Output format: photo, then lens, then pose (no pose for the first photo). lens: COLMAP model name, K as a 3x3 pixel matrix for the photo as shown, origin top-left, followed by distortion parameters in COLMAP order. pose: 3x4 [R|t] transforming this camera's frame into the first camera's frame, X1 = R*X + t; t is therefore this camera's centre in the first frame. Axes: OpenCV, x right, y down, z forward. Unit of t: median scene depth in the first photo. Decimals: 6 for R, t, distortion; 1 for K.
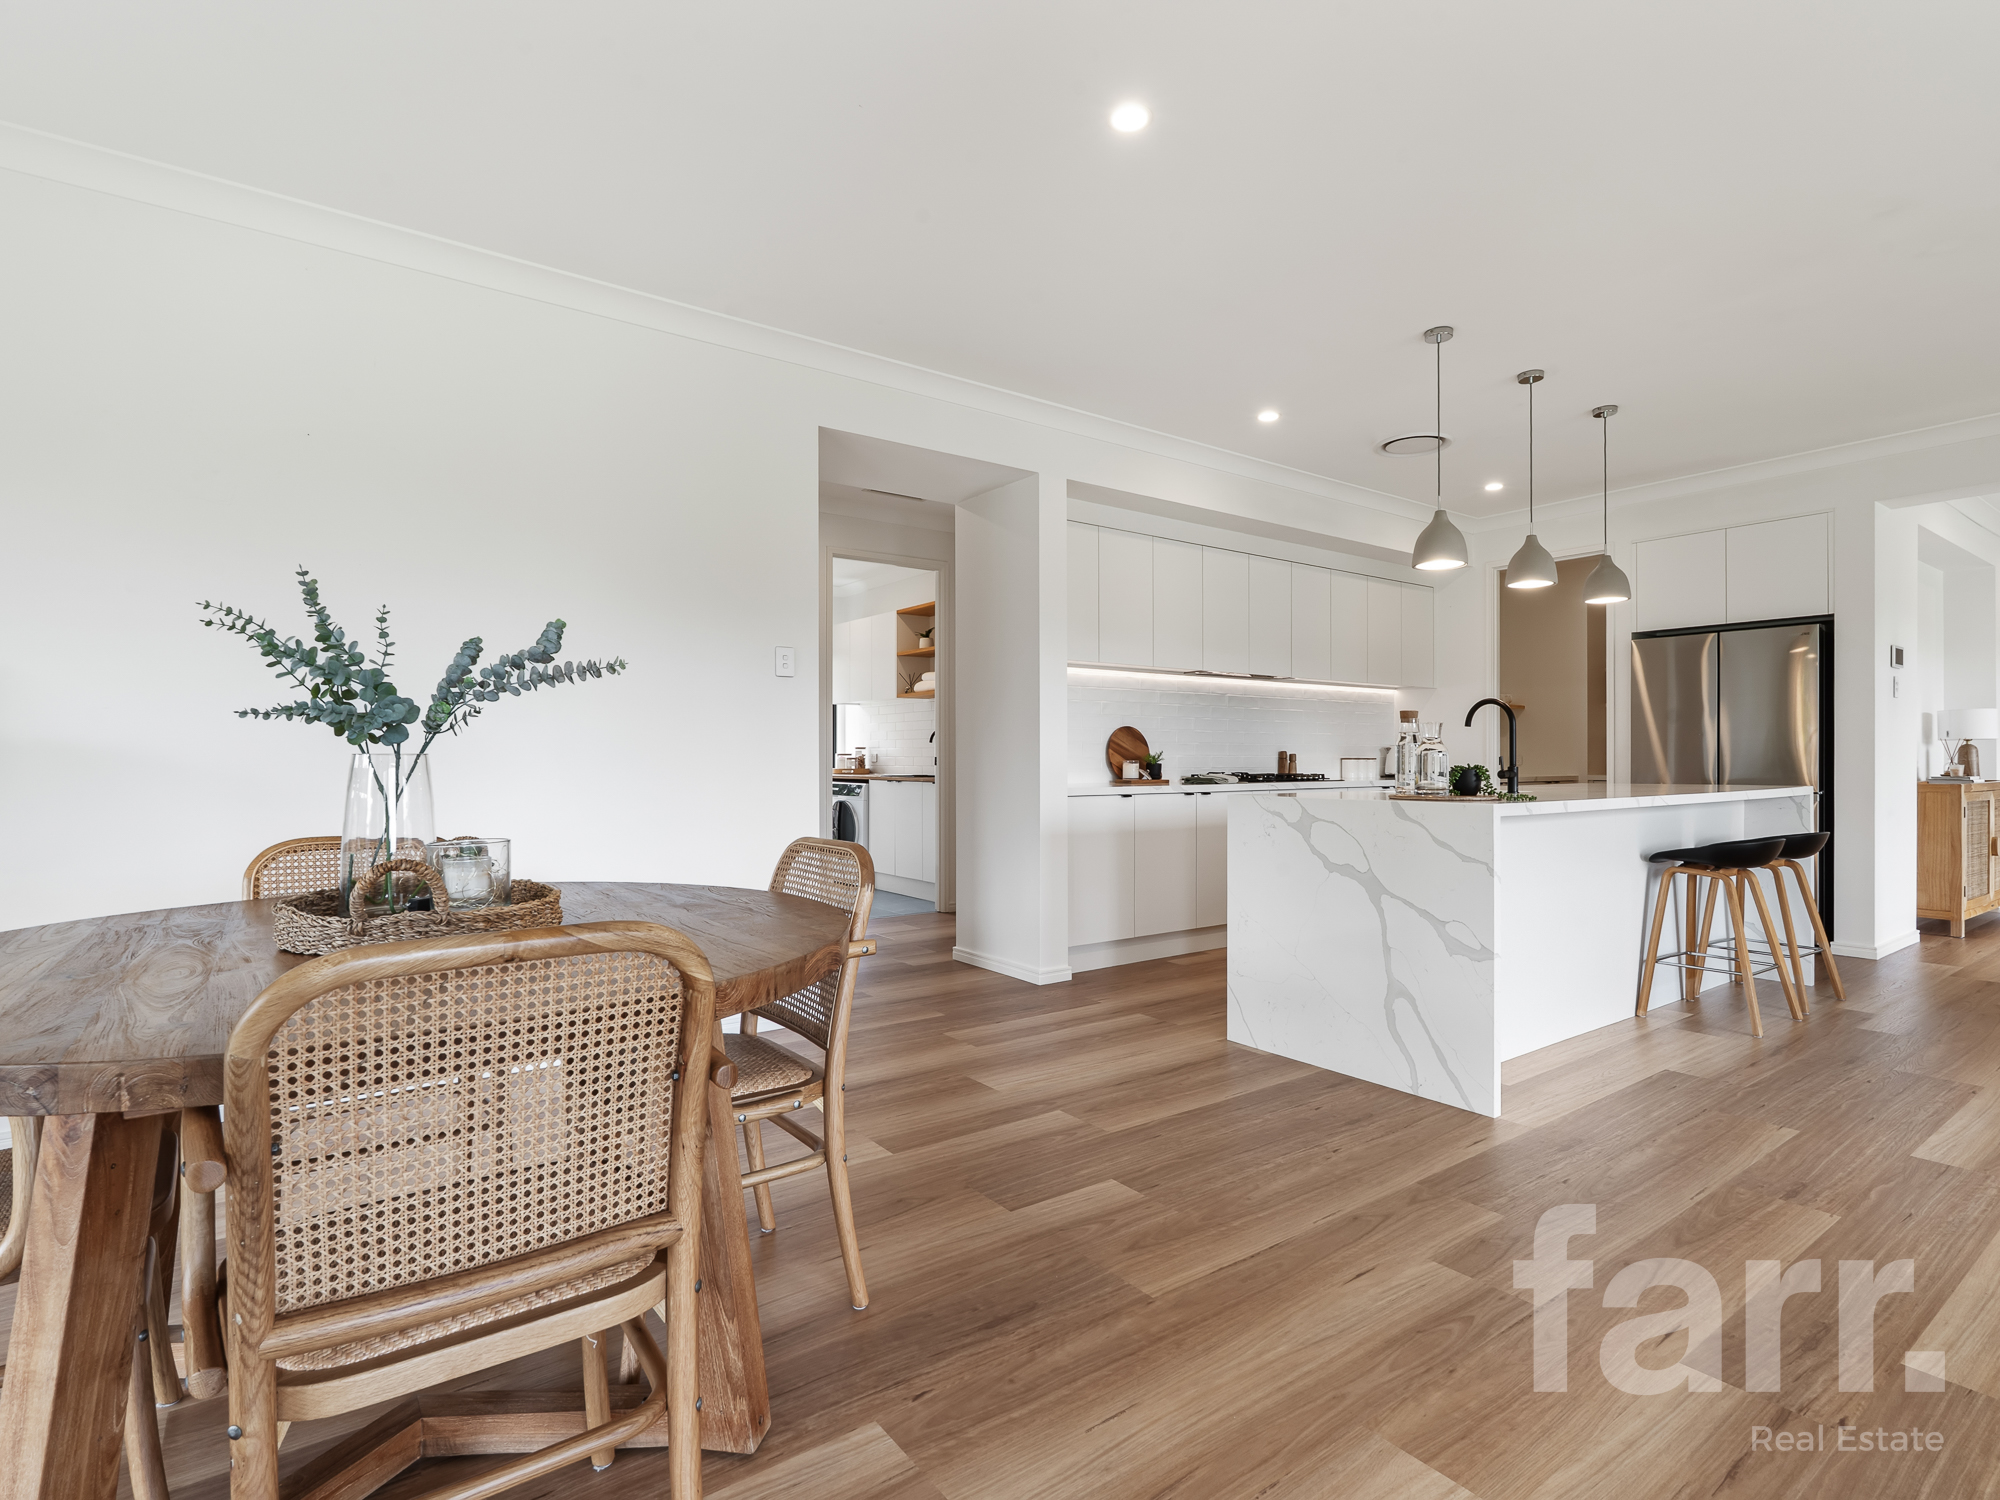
lens RADIAL K [[1021.3, 0, 1002.2], [0, 1021.3, 750.4], [0, 0, 1]] dist [0.002962, 0.001154]
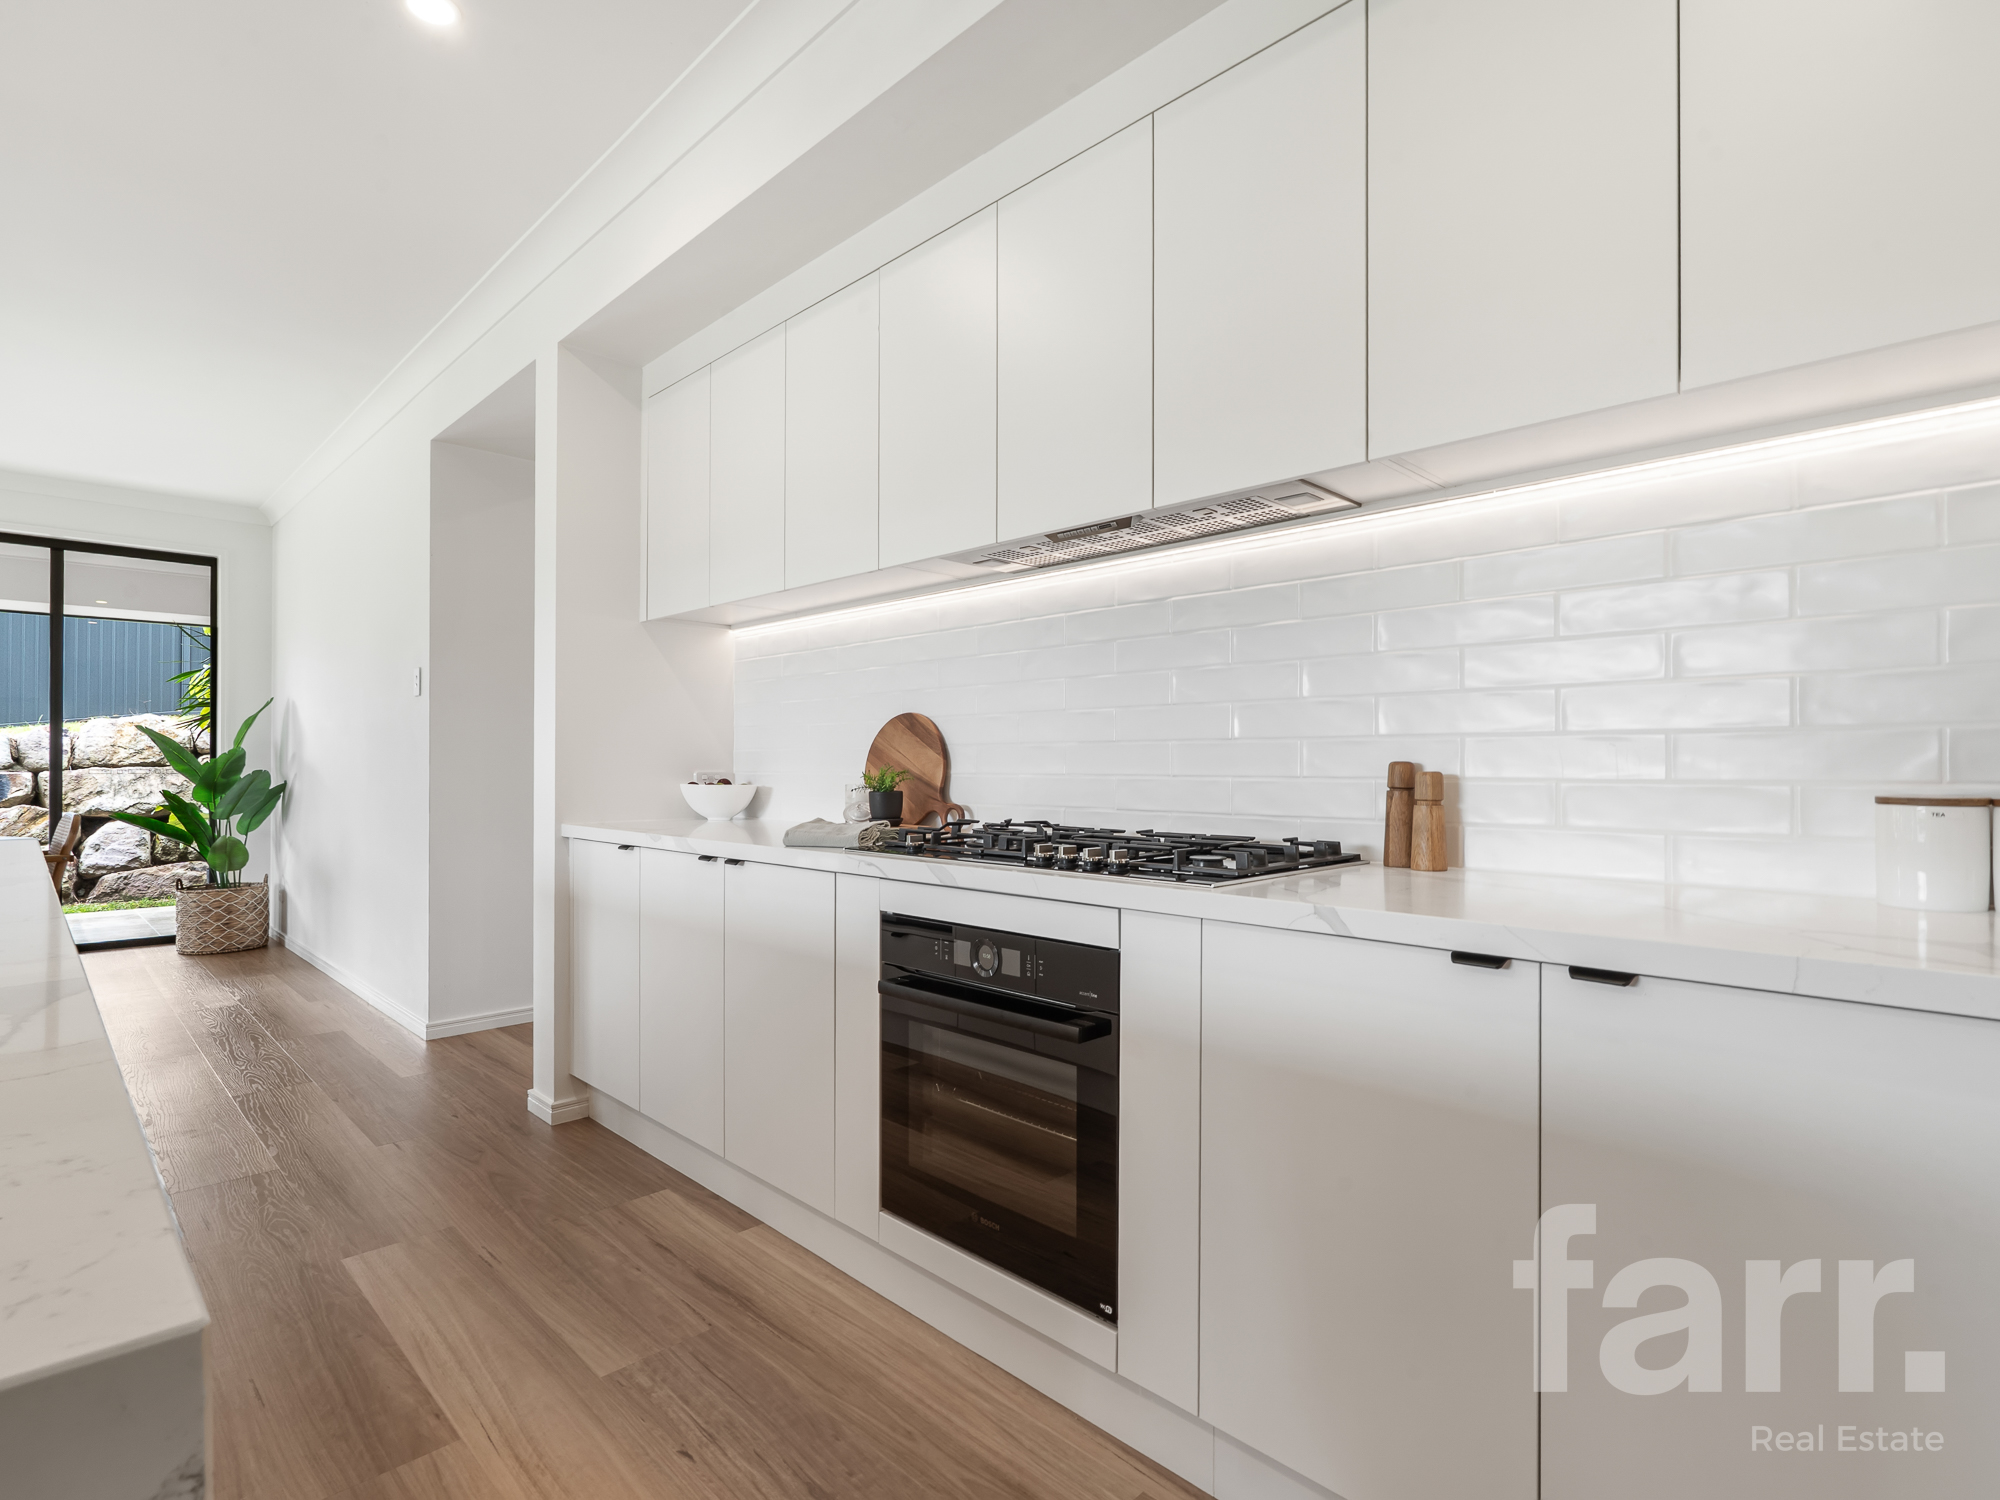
lens RADIAL K [[1021.3, 0, 980.0], [0, 1021.3, 756.0], [0, 0, 1]] dist [0.002962, 0.001154]
pose [[0.124782, -0.007293, -0.992157, 0.621336], [0.007602, 0.999951, -0.006394, 0.000038], [0.992155, -0.006745, 0.124832, 0.998069]]
